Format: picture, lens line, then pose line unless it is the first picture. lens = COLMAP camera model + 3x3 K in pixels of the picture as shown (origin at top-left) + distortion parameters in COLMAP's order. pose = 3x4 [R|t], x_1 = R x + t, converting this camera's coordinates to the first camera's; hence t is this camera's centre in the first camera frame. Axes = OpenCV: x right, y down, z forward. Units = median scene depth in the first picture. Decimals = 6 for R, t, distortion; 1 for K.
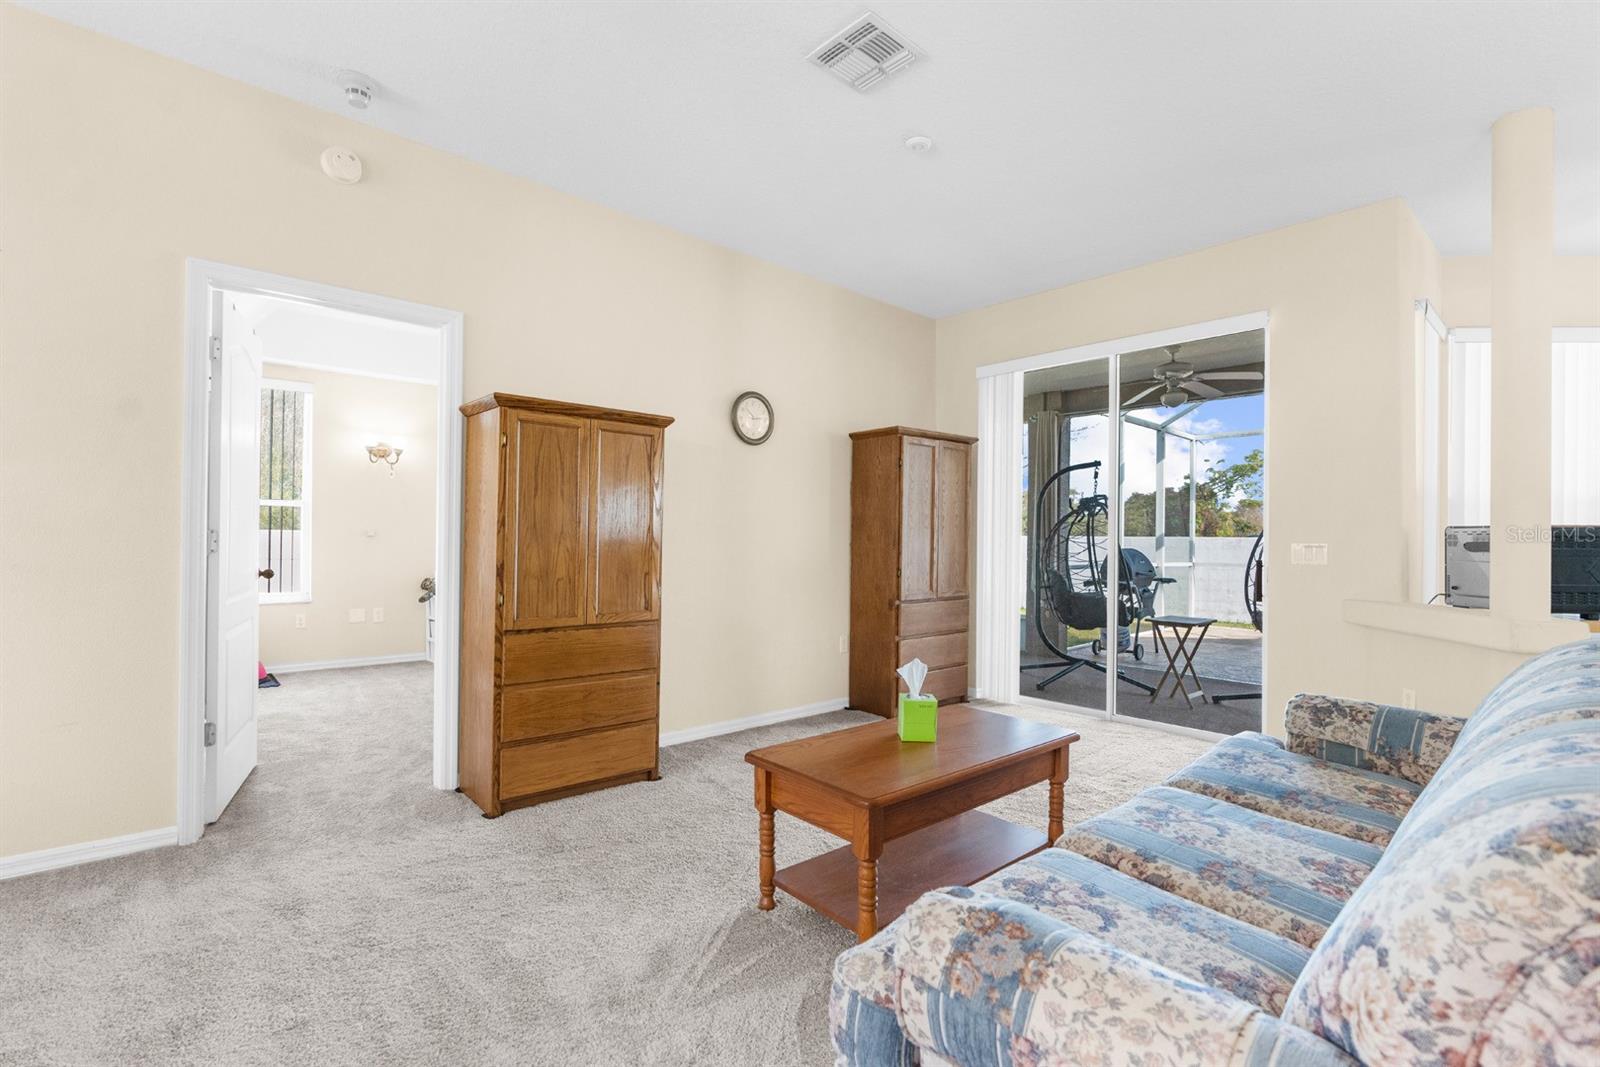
lens RADIAL K [[732.9, 0, 795.5], [0, 732.9, 538.0], [0, 0, 1]] dist [-0.005678, 0.000712]
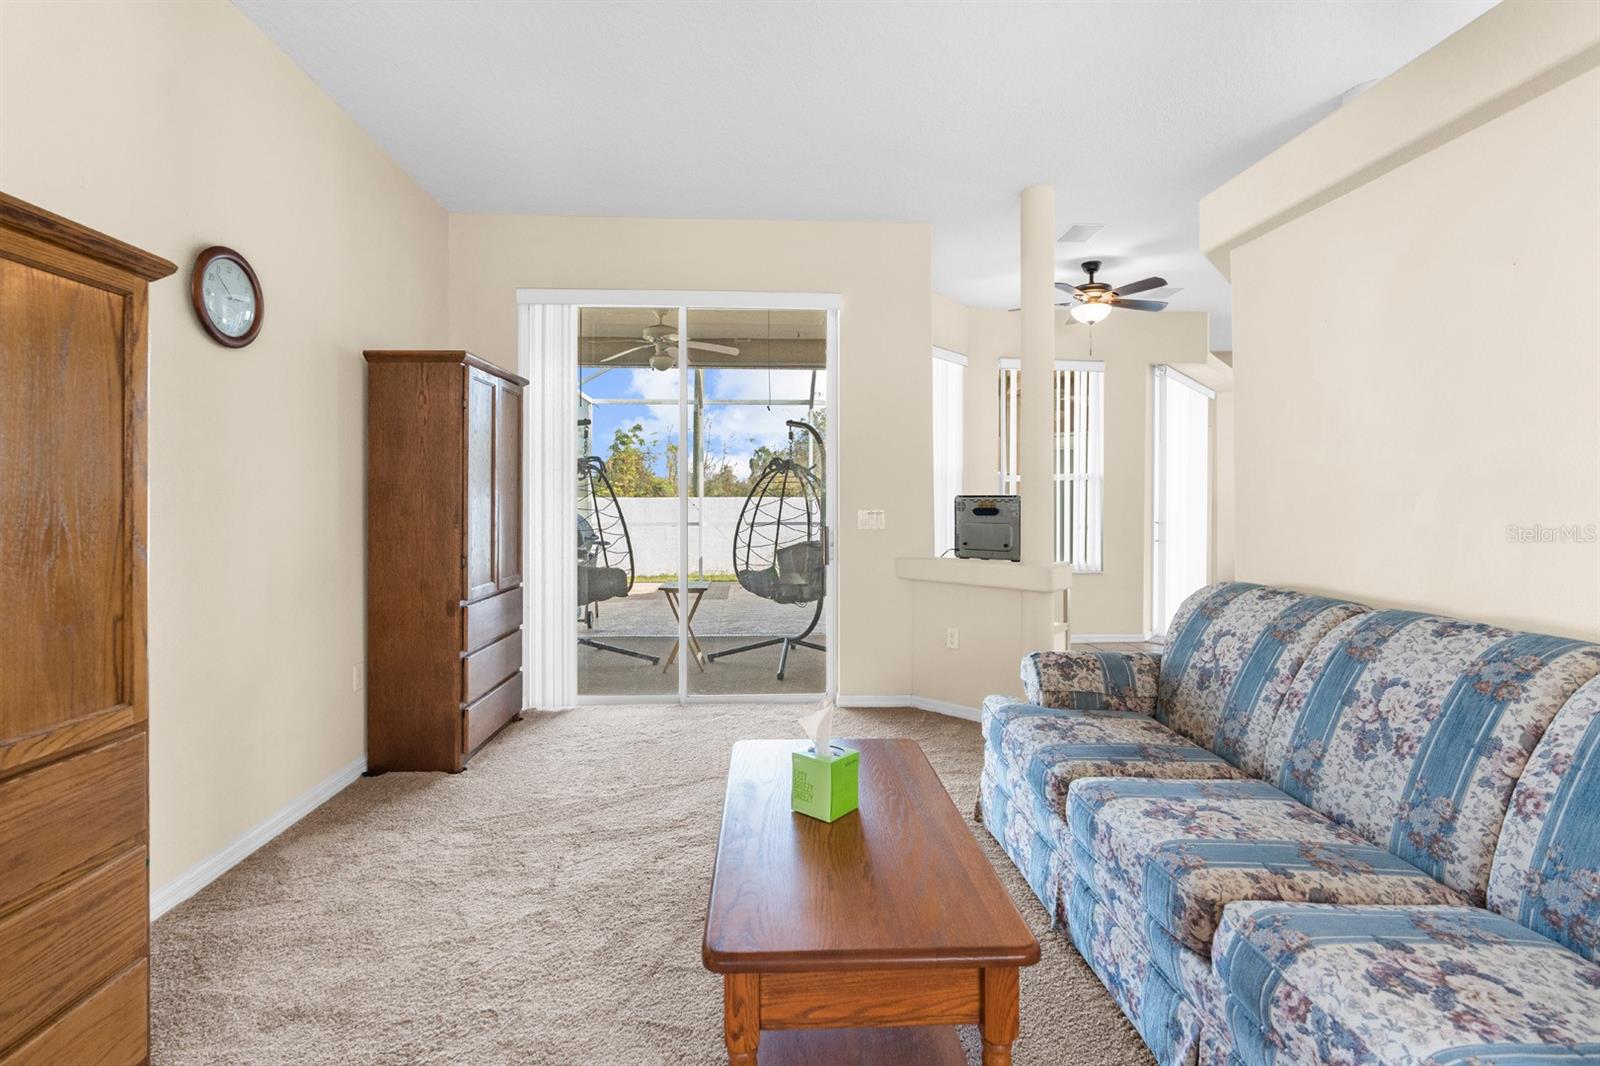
lens RADIAL K [[740.2, 0, 800.3], [0, 740.2, 504.9], [0, 0, 1]] dist [-0.006931, 0.000598]
pose [[0.619208, -0.015610, 0.785072, -0.230368], [0.005278, 0.999863, 0.015718, -0.017213], [-0.785209, -0.005589, 0.619206, 0.335887]]
